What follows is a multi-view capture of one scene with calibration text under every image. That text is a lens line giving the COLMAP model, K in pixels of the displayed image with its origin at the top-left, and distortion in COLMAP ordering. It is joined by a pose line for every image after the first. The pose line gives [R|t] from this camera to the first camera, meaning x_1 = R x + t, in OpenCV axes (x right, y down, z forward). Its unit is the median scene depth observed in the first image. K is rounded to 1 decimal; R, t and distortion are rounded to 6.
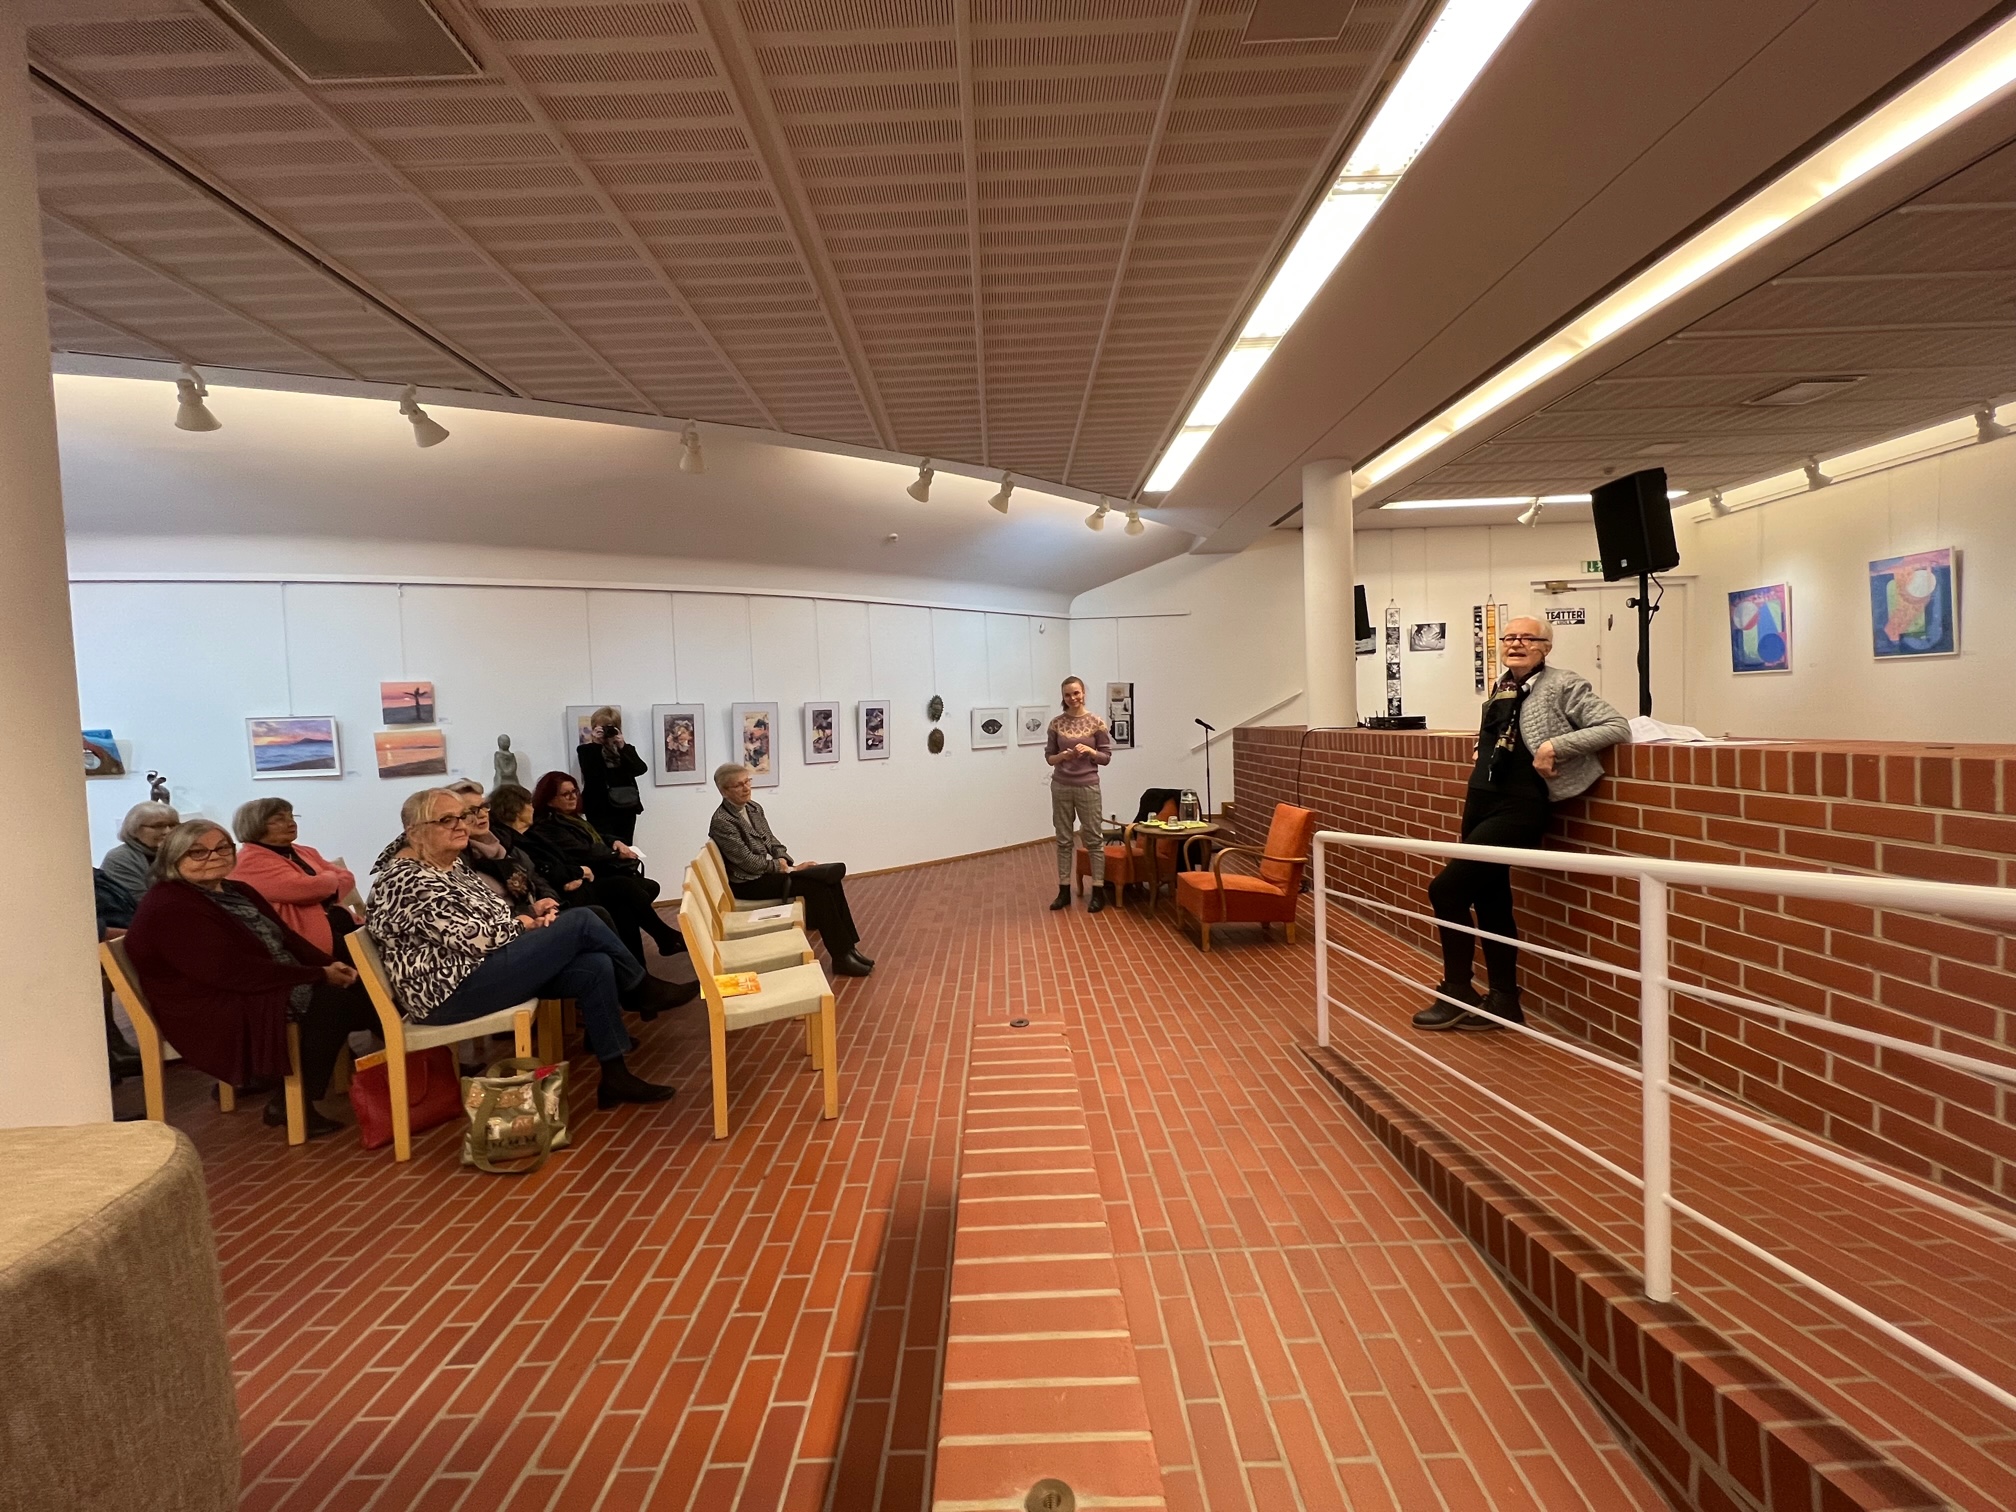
lens RADIAL K [[820.0, 0, 1001.9], [0, 820.0, 750.5], [0, 0, 1]] dist [0.000255, 0.000046]
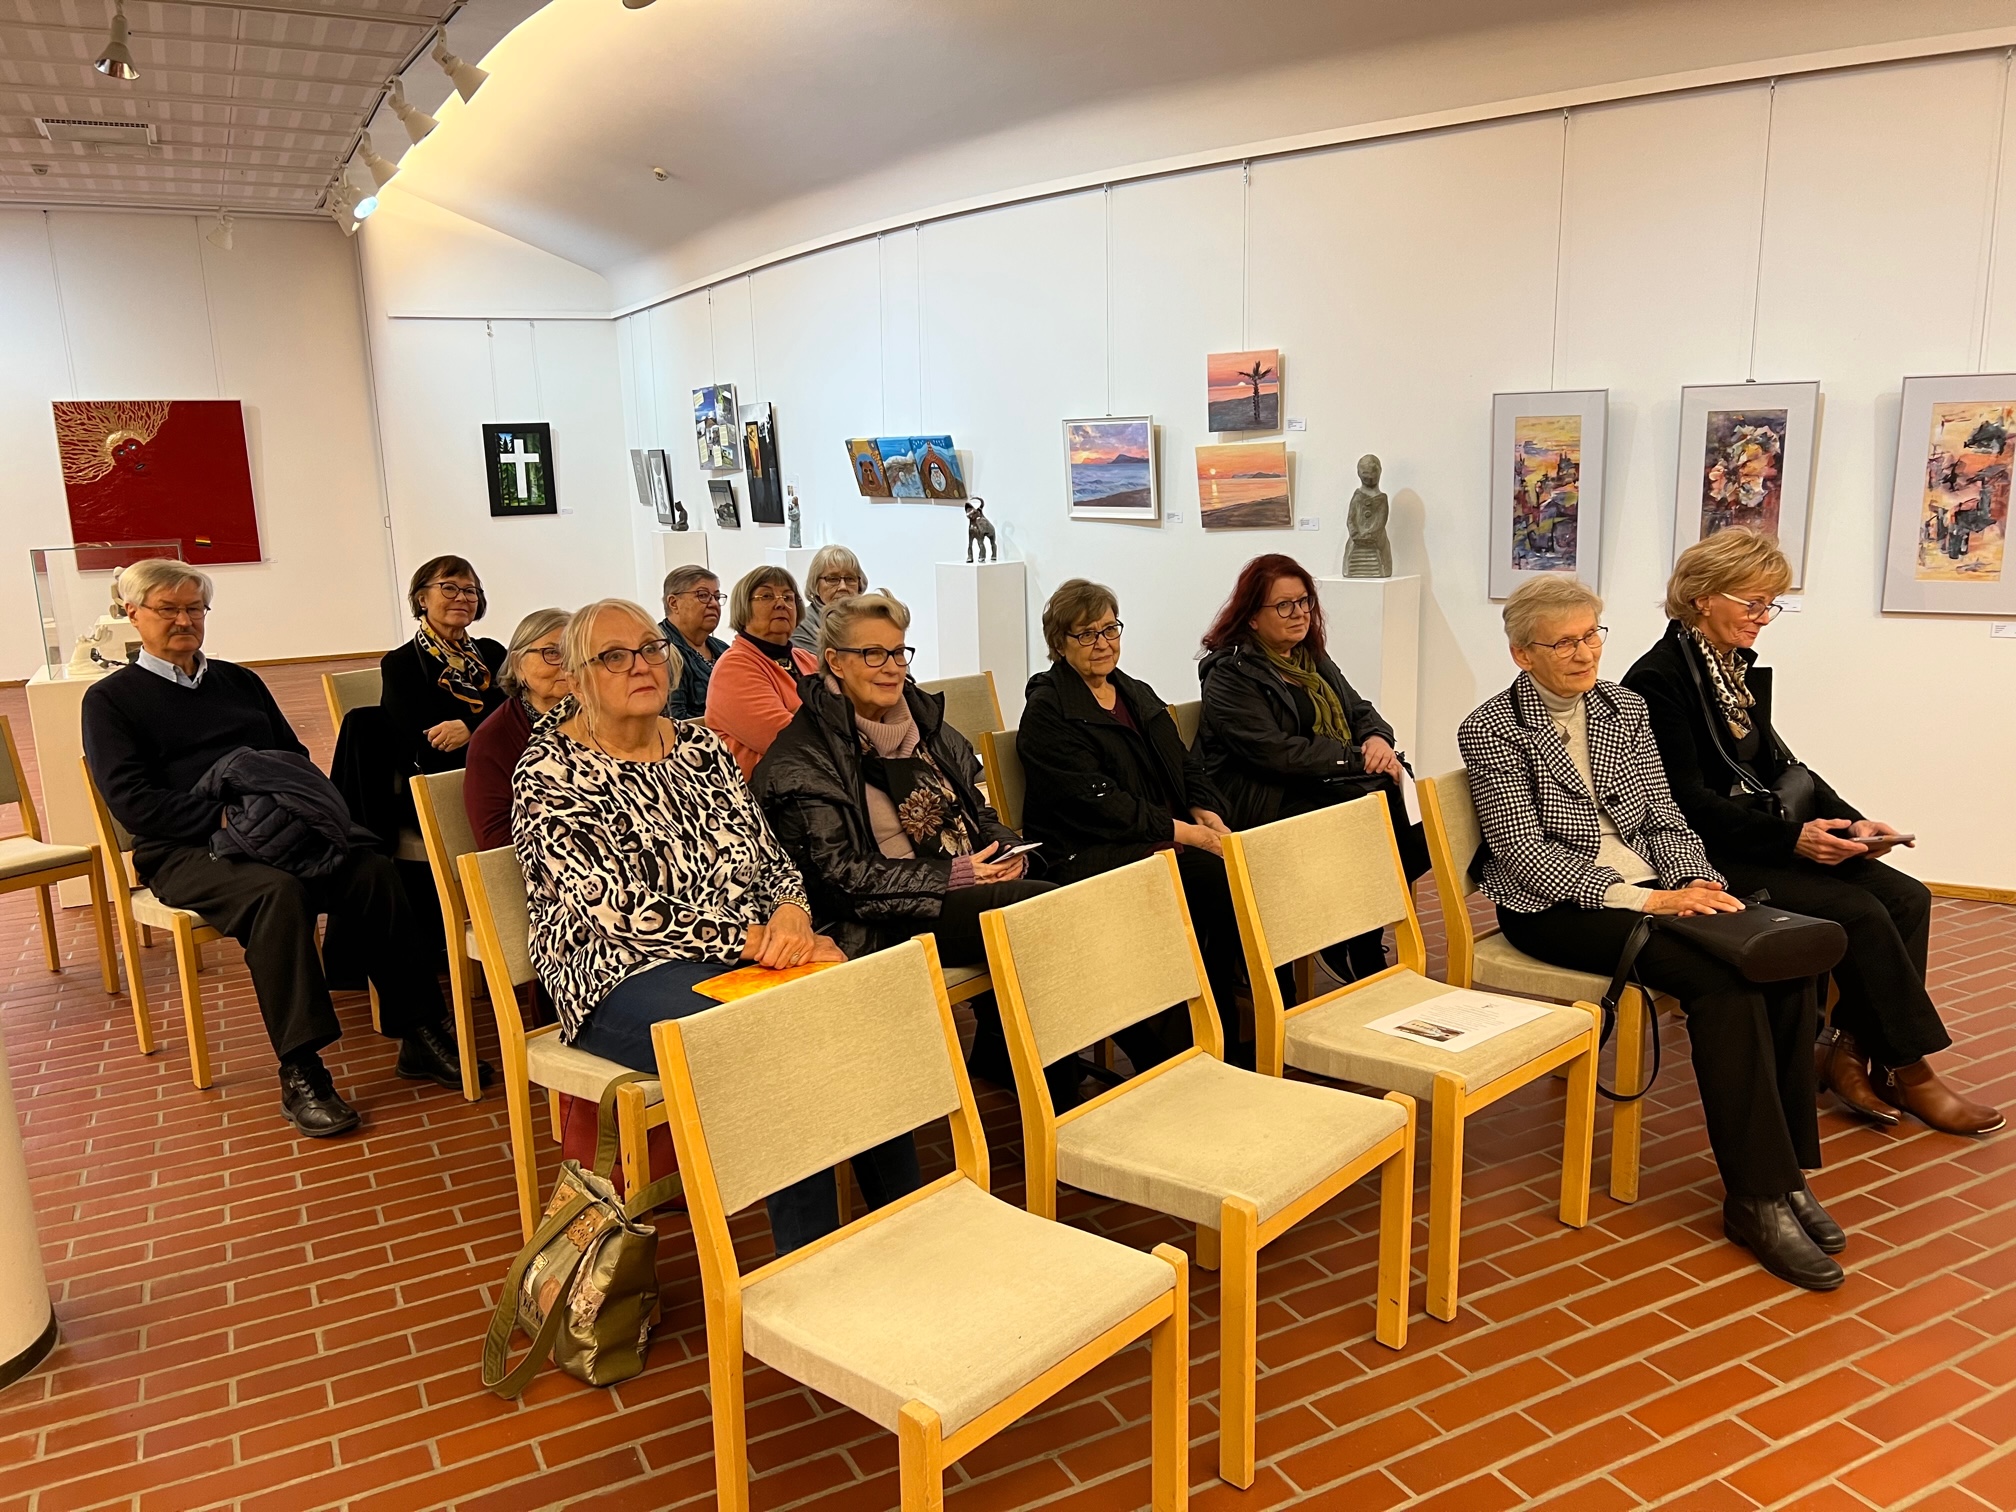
lens RADIAL K [[1561.7, 0, 1008.6], [0, 1561.7, 760.4], [0, 0, 1]] dist [0.005875, -0.001506]
pose [[0.464041, 0.198219, -0.863351, 0.124831], [-0.023441, 0.977048, 0.211724, -0.030569], [0.885503, -0.078011, 0.458037, 0.325646]]
